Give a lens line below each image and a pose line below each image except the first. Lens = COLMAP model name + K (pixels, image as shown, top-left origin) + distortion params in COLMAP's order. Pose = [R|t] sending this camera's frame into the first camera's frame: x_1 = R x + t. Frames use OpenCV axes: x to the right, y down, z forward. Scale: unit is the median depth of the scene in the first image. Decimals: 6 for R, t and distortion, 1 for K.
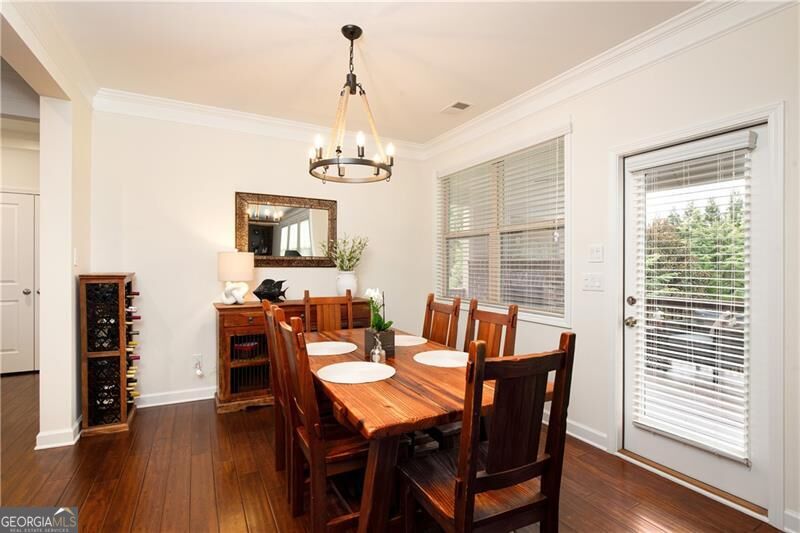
lens RADIAL K [[388.9, 0, 413.0], [0, 388.9, 286.6], [0, 0, 1]] dist [-0.024014, 0.001755]
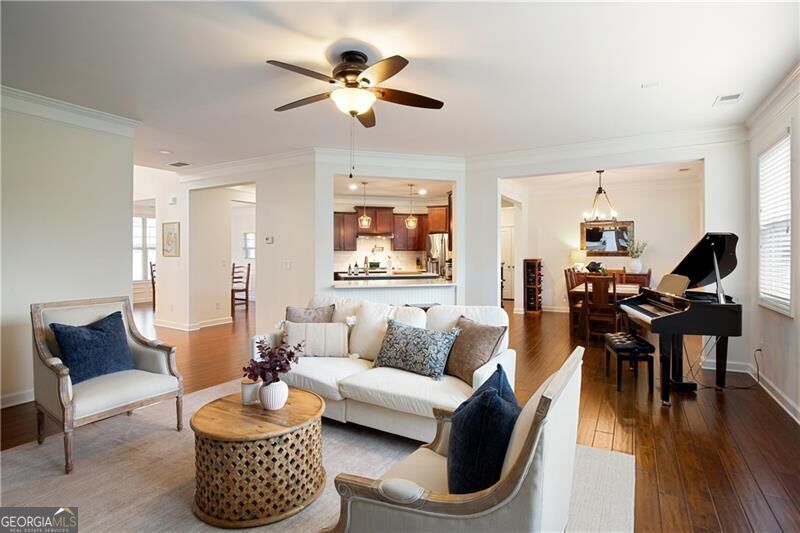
lens RADIAL K [[397.6, 0, 403.9], [0, 397.6, 205.9], [0, 0, 1]] dist [-0.018406, 0.000022]
pose [[0.510333, -0.106035, -0.853415, 1.234374], [-0.035756, 0.988895, -0.144250, 0.034618], [0.859233, 0.104130, 0.500875, -1.300645]]
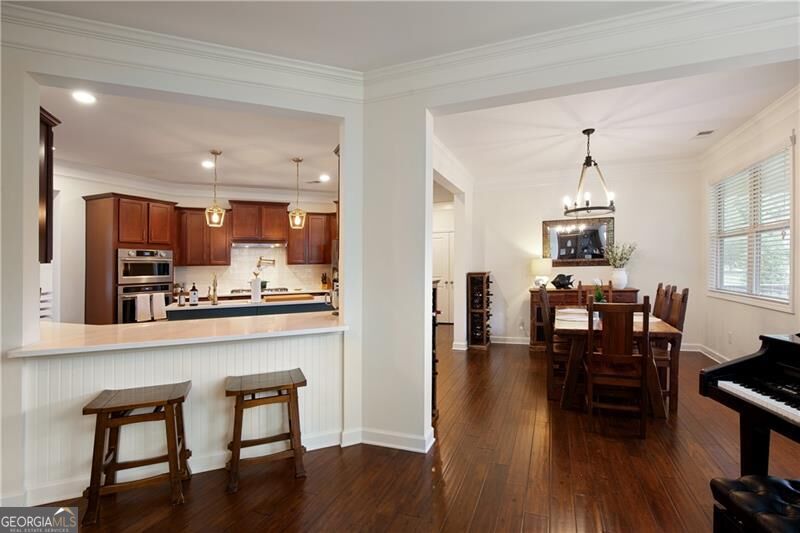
lens RADIAL K [[375.6, 0, 408.6], [0, 375.6, 254.2], [0, 0, 1]] dist [-0.022209, 0.002554]
pose [[0.640139, -0.046589, -0.766845, 0.479889], [-0.010895, 0.997509, -0.069698, 0.015137], [0.768182, 0.052971, 0.638037, -0.544400]]
